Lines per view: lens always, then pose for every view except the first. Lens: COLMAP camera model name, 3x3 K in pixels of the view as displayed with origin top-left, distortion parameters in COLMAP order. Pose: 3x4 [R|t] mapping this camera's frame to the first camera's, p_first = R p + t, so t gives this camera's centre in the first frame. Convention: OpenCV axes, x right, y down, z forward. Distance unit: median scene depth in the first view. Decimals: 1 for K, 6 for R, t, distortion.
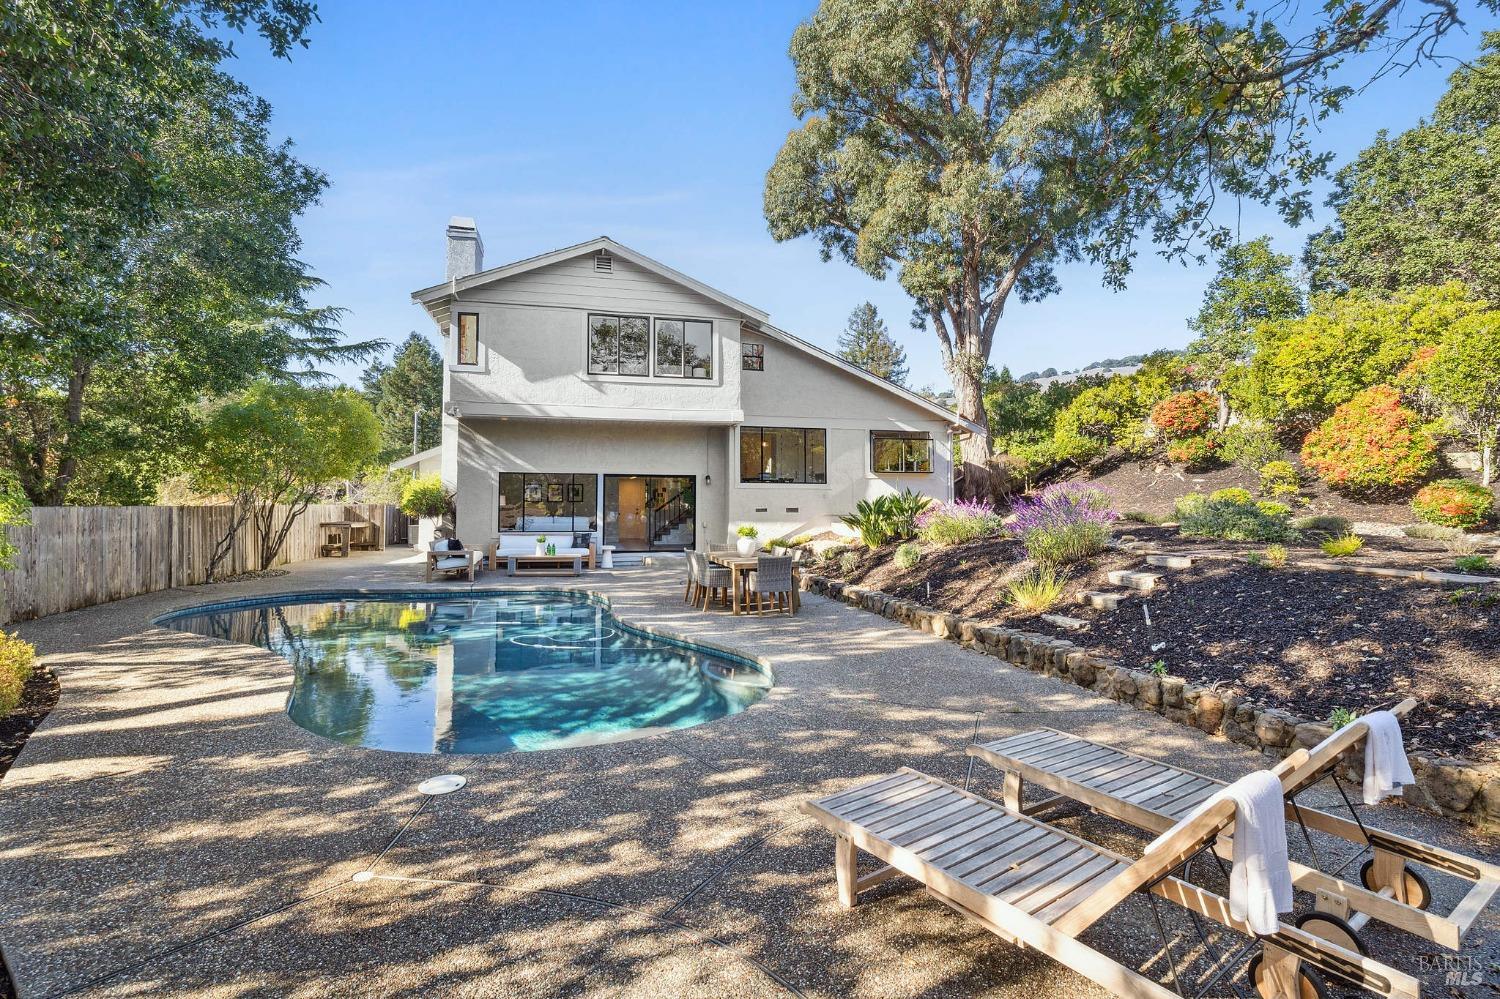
lens RADIAL K [[683.4, 0, 748.9], [0, 683.4, 475.4], [0, 0, 1]] dist [-0.007284, 0.000177]
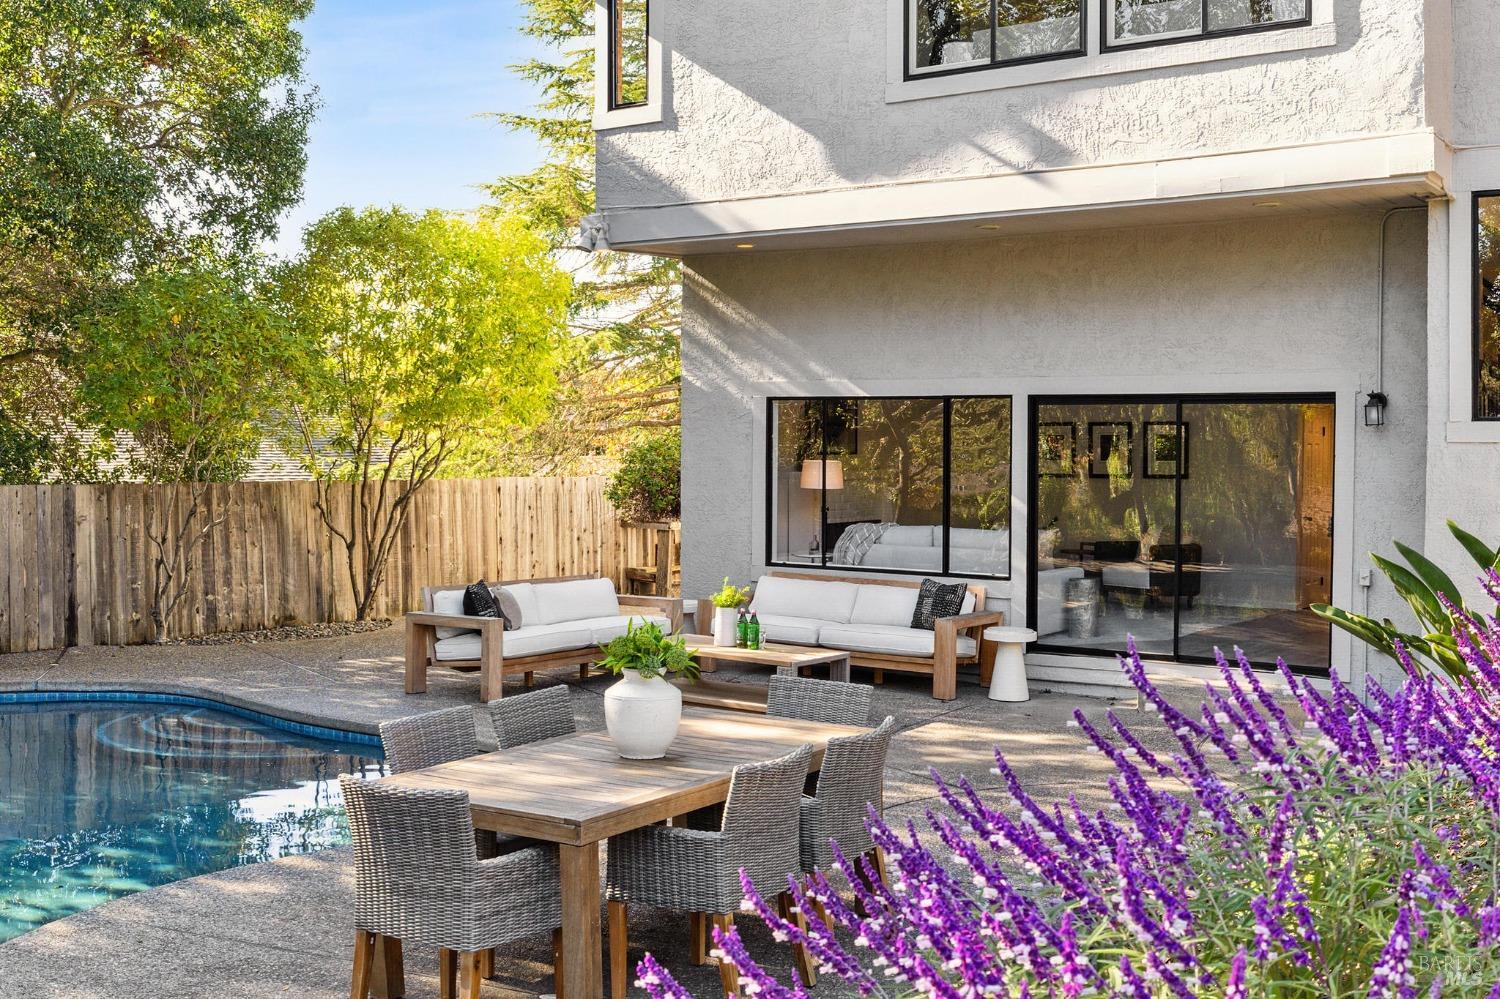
lens RADIAL K [[1691.3, 0, 746.9], [0, 1691.3, 487.2], [0, 0, 1]] dist [-0.044518, 0.000000]
pose [[0.639782, 0.020920, -0.768271, 0.298440], [0.024522, 0.998565, 0.047612, -0.000255], [0.768165, -0.049301, 0.638351, 0.413953]]
